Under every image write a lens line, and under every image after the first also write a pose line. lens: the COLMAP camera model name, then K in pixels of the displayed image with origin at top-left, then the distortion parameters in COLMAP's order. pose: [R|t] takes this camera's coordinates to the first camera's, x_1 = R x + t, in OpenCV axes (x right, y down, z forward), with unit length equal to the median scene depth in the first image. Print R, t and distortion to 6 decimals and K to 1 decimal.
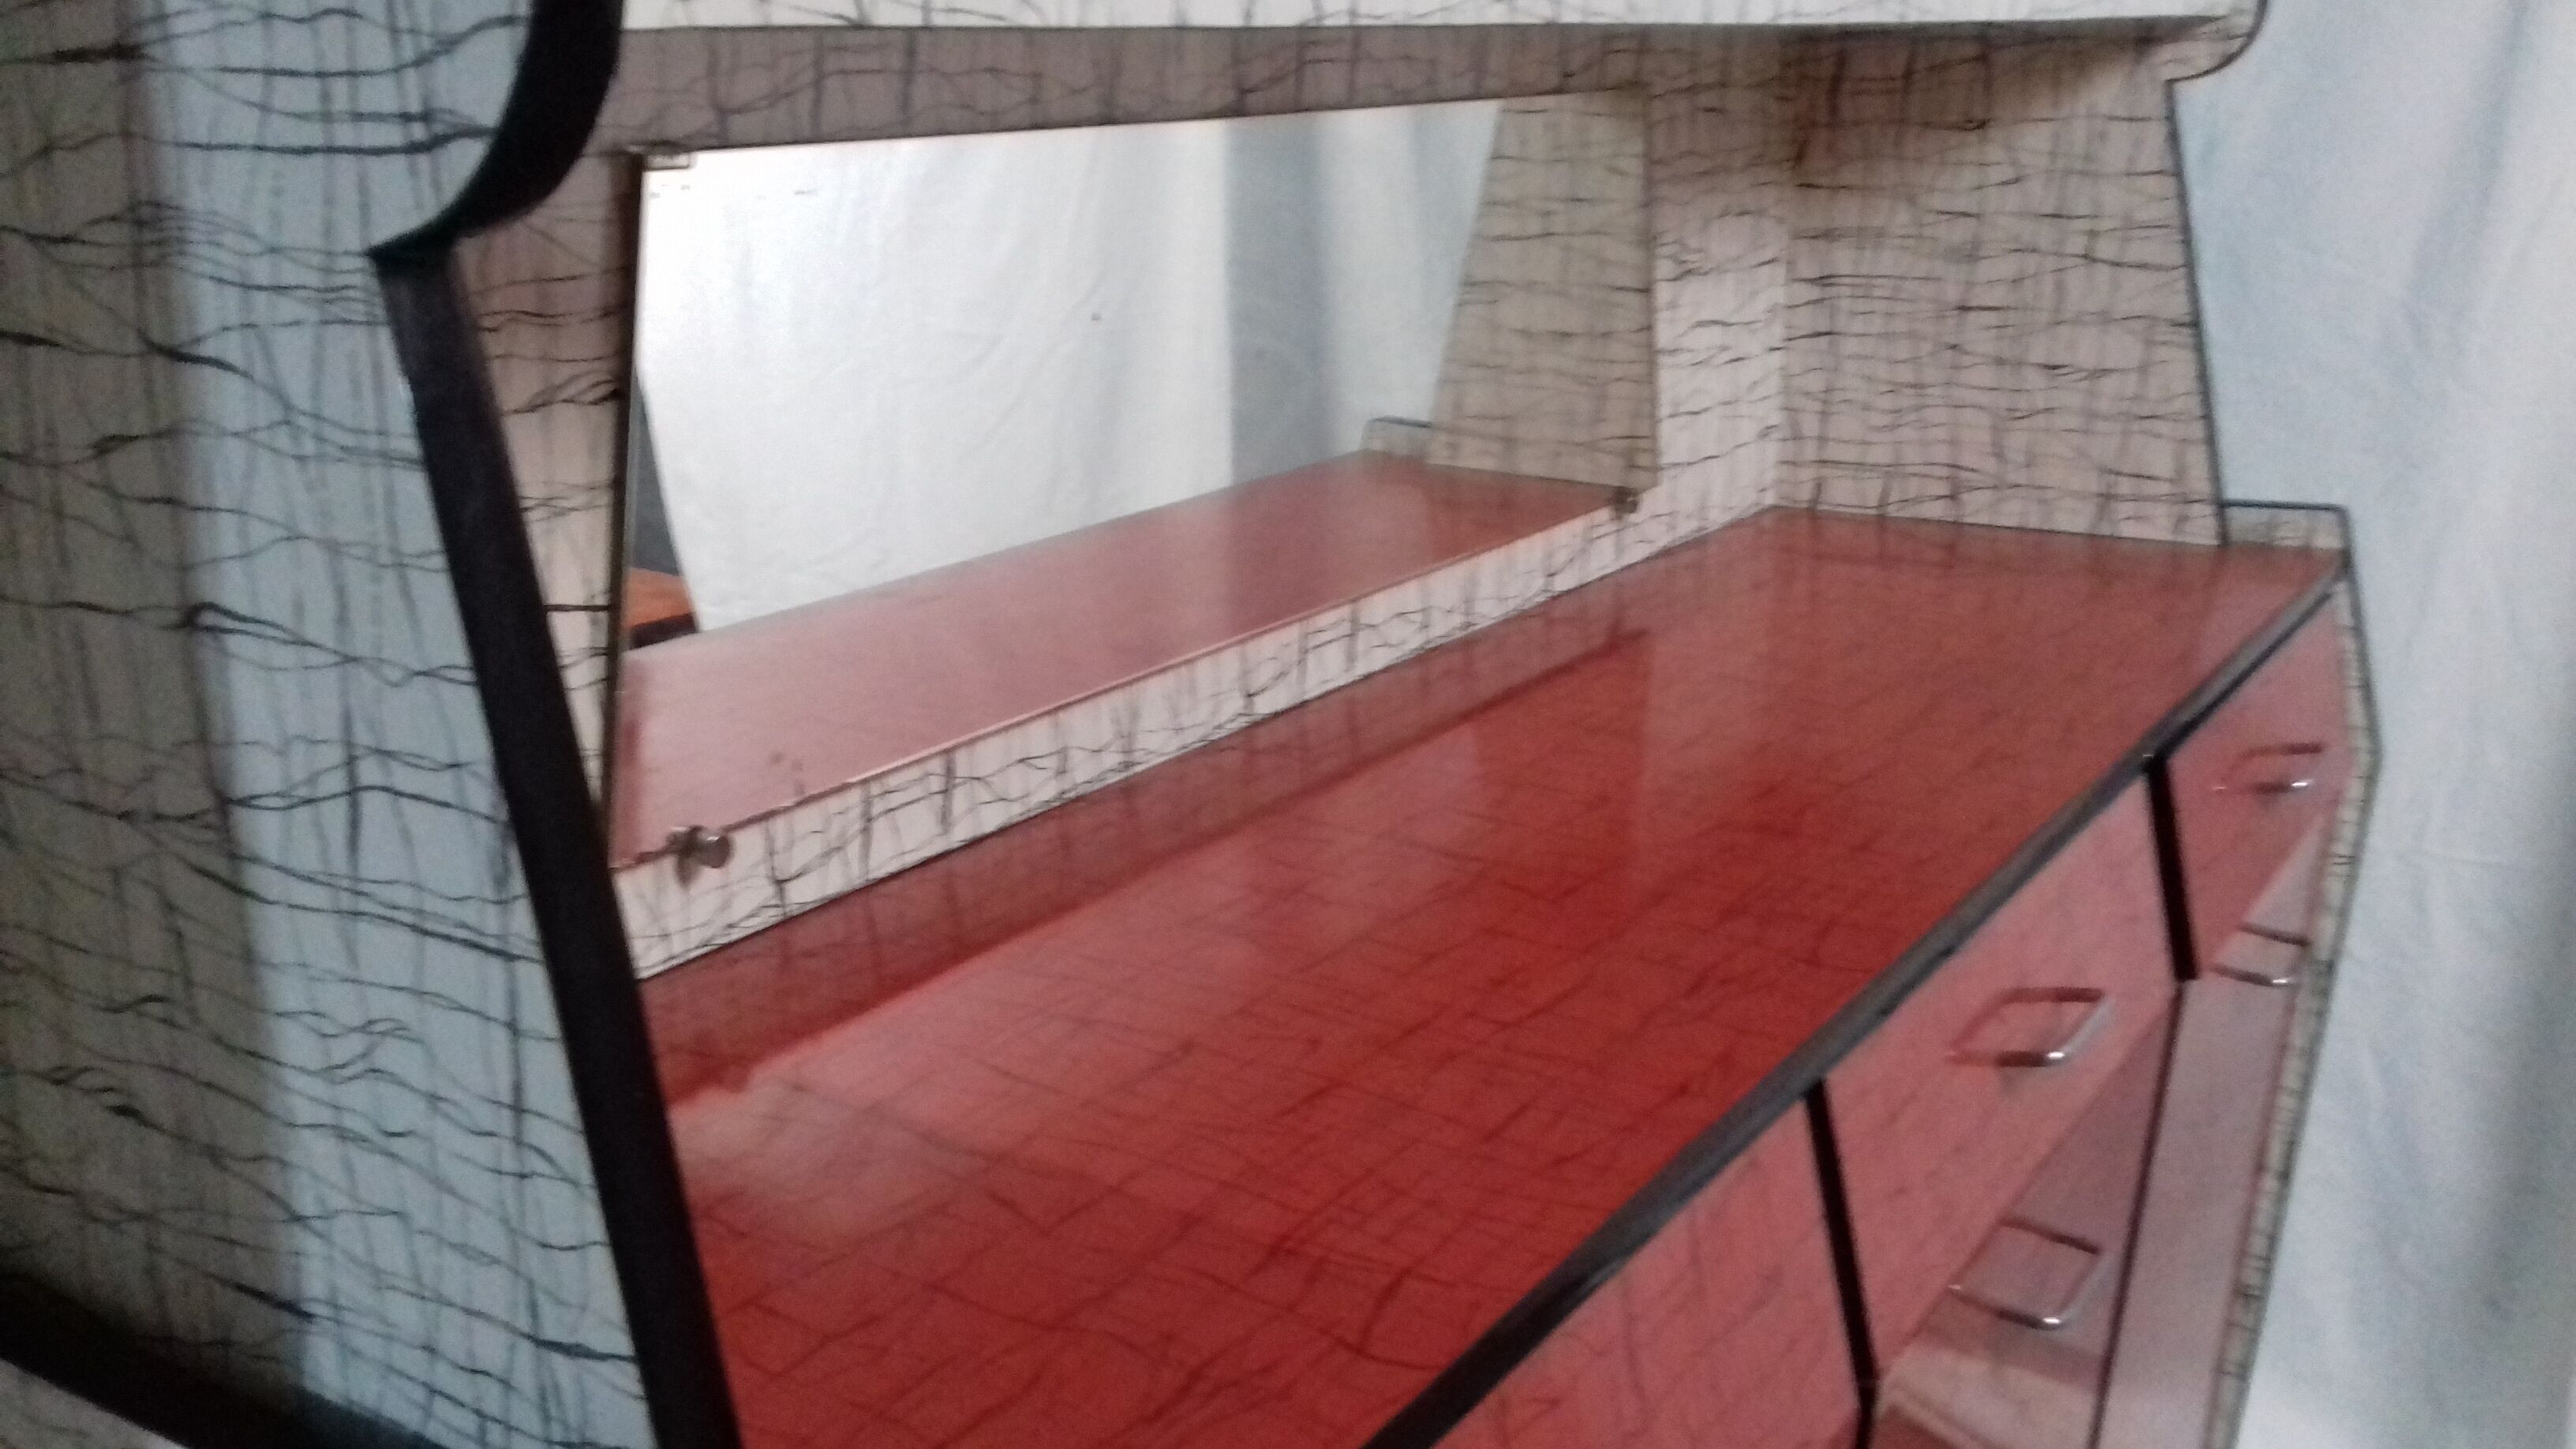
lens RADIAL K [[2368.1, 0, 1244.2], [0, 2368.1, 737.1], [0, 0, 1]] dist [0.101265, -0.220949]
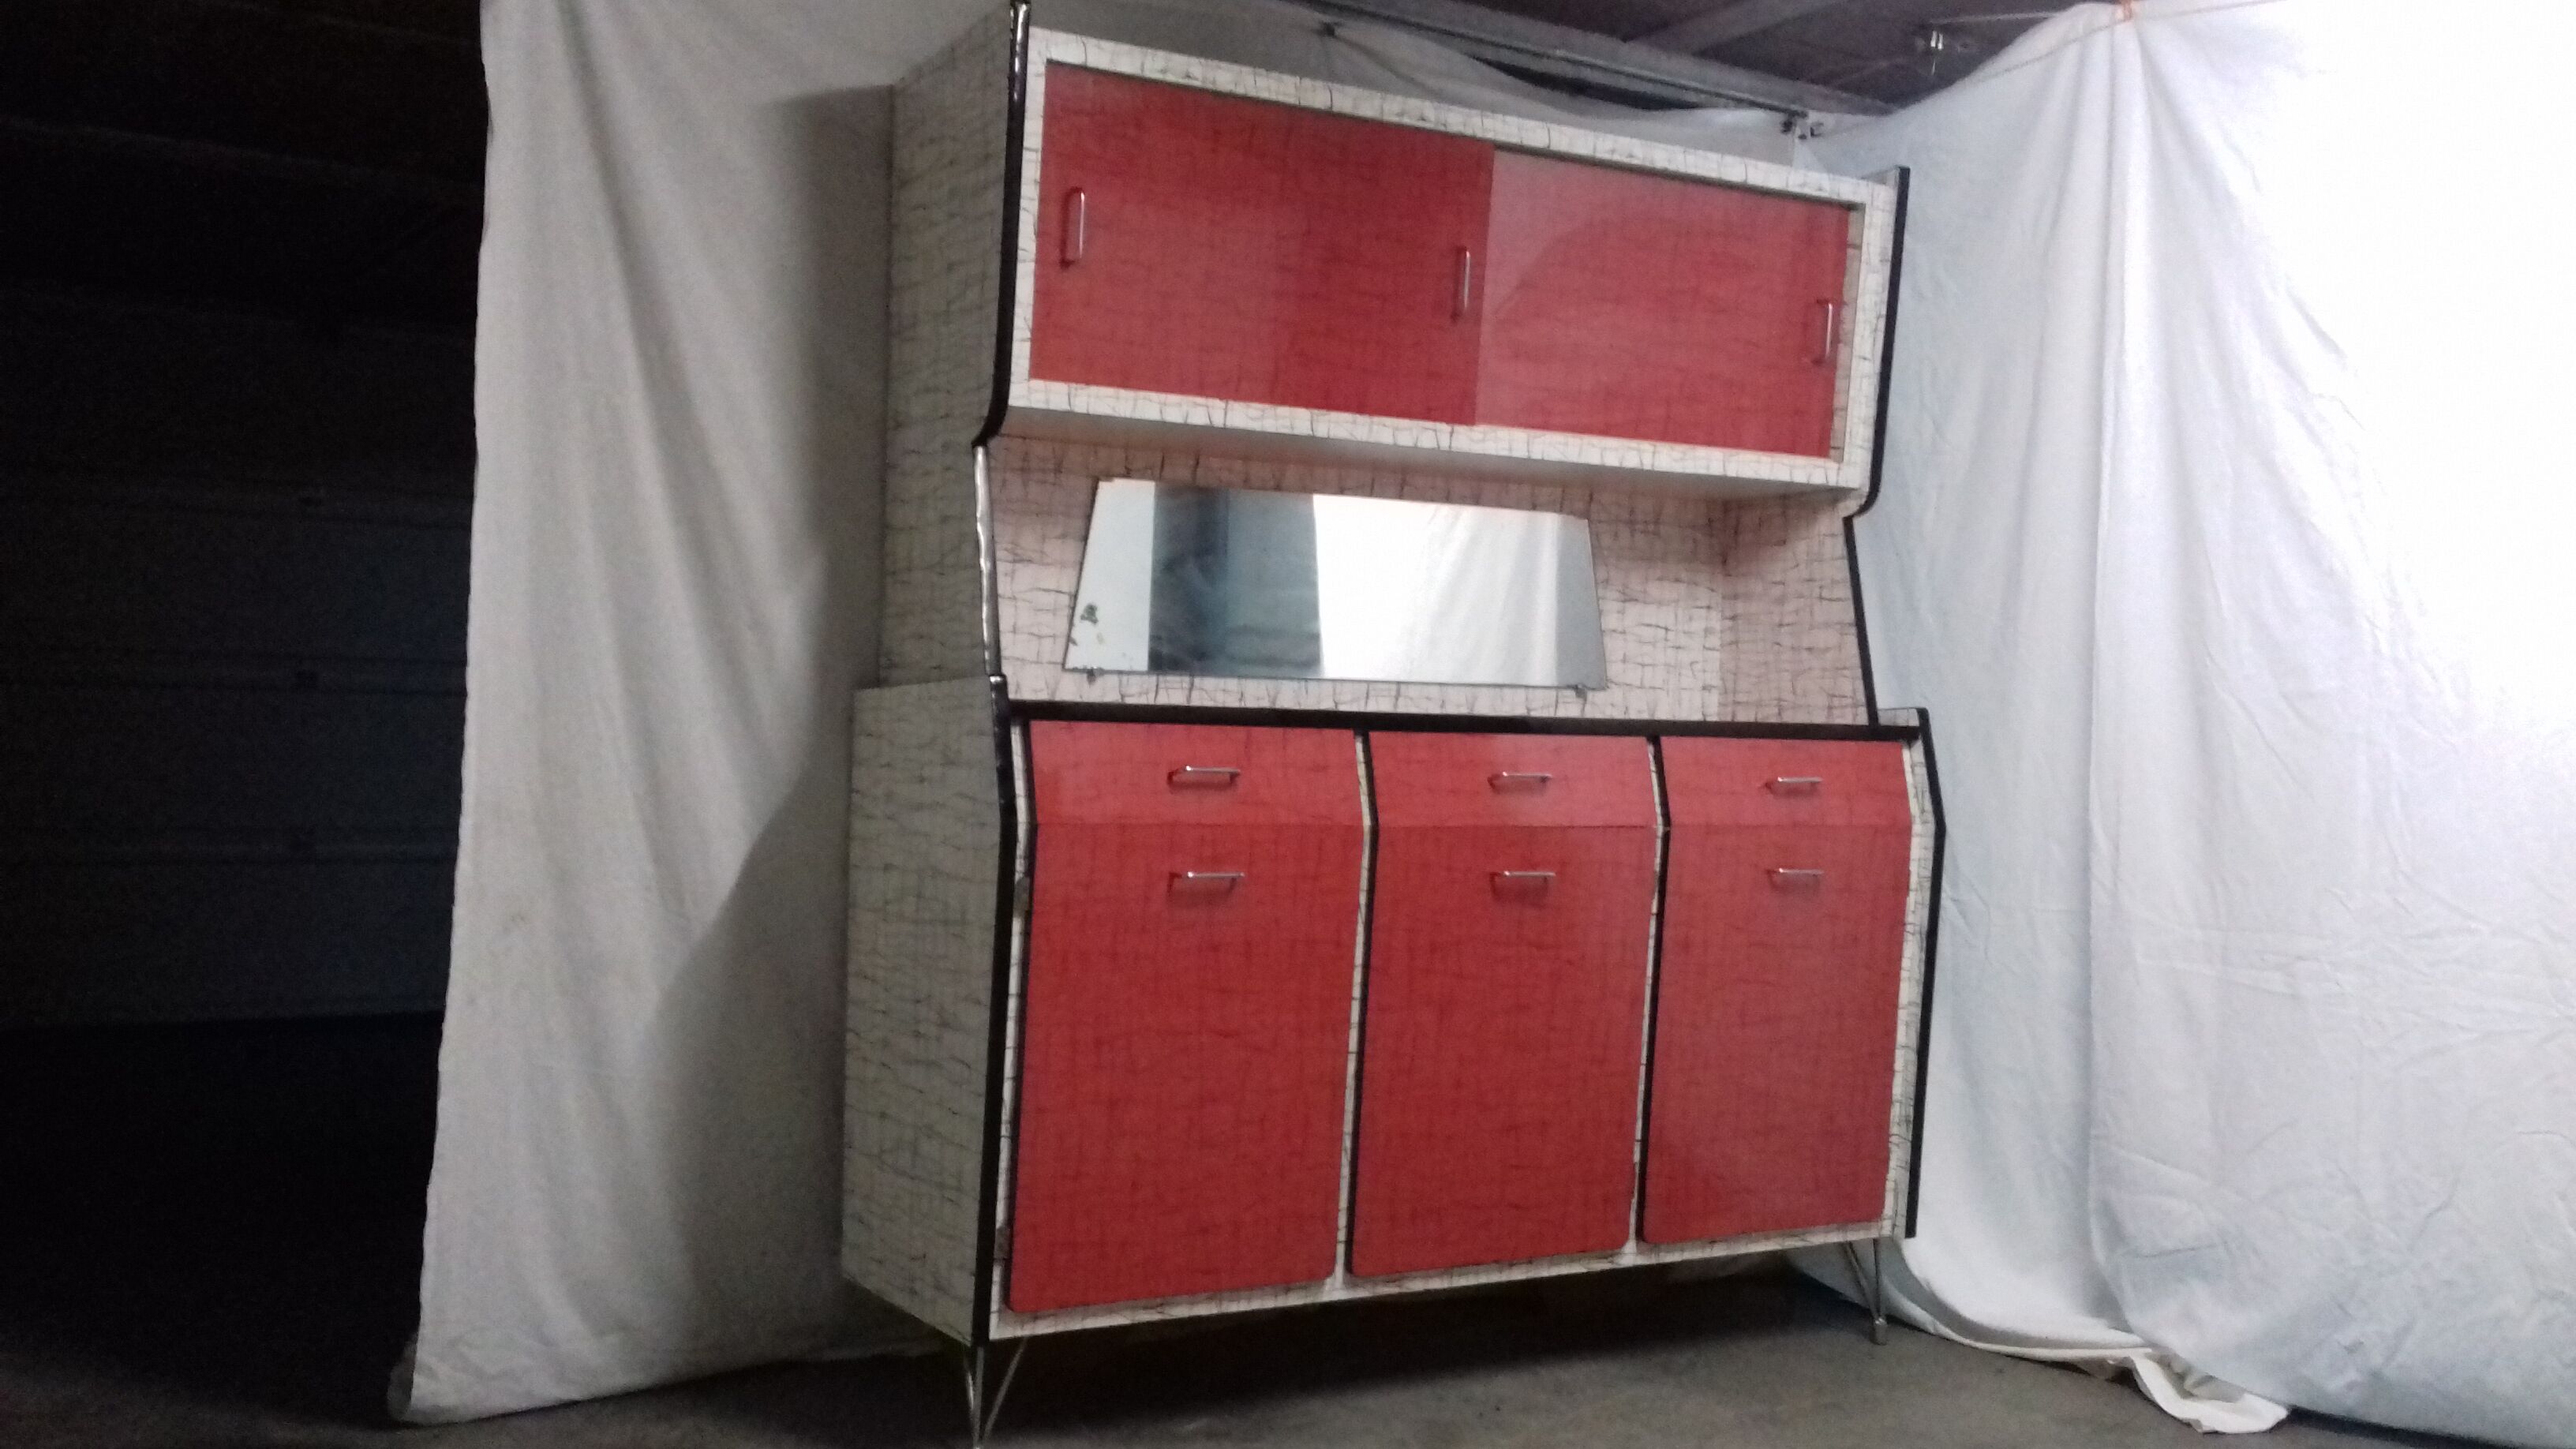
lens RADIAL K [[2368.1, 0, 1244.2], [0, 2368.1, 737.1], [0, 0, 1]] dist [0.101265, -0.220949]
pose [[0.903180, 0.033417, -0.427960, 0.824144], [-0.153605, 0.956111, -0.249516, 0.549880], [0.400839, 0.291094, 0.868673, -1.069611]]
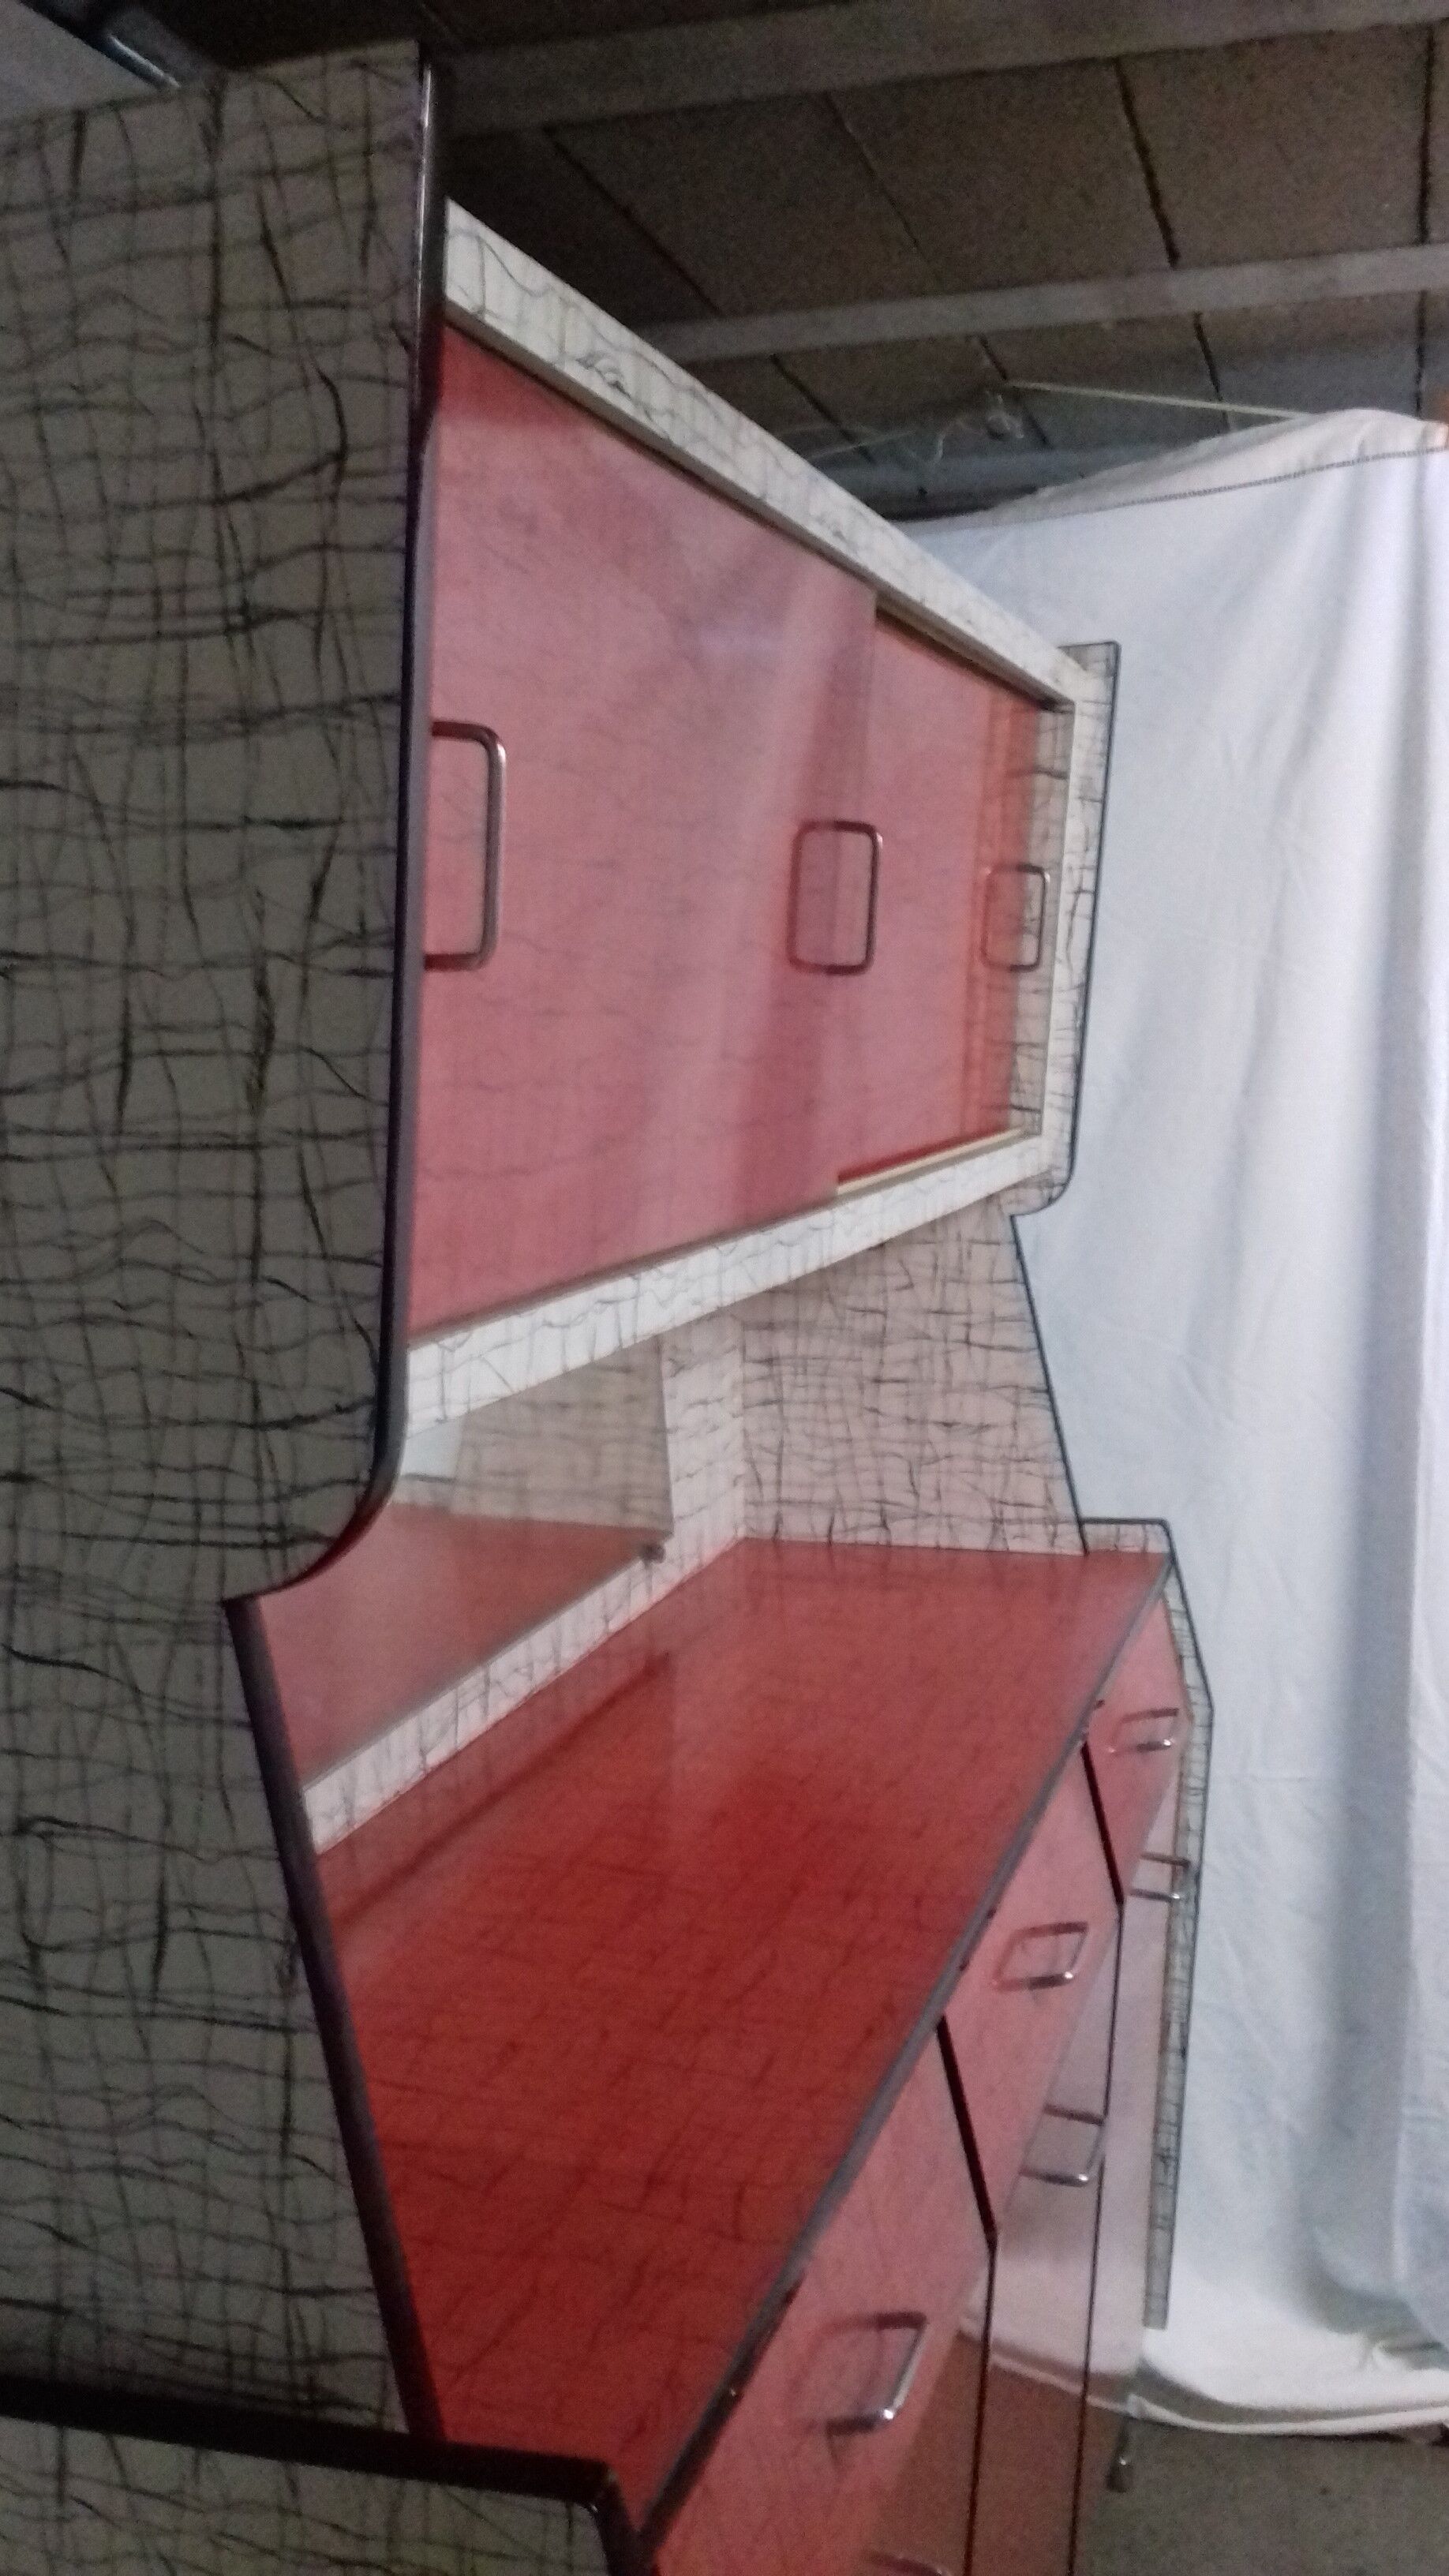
lens RADIAL K [[2368.1, 0, 713.3], [0, 2368.1, 1233.9], [0, 0, 1]] dist [0.101265, -0.220949]
pose [[0.960202, -0.031959, 0.277472, -0.147348], [0.083737, 0.980674, -0.176822, -0.039403], [-0.266459, 0.193019, 0.944322, -0.218883]]
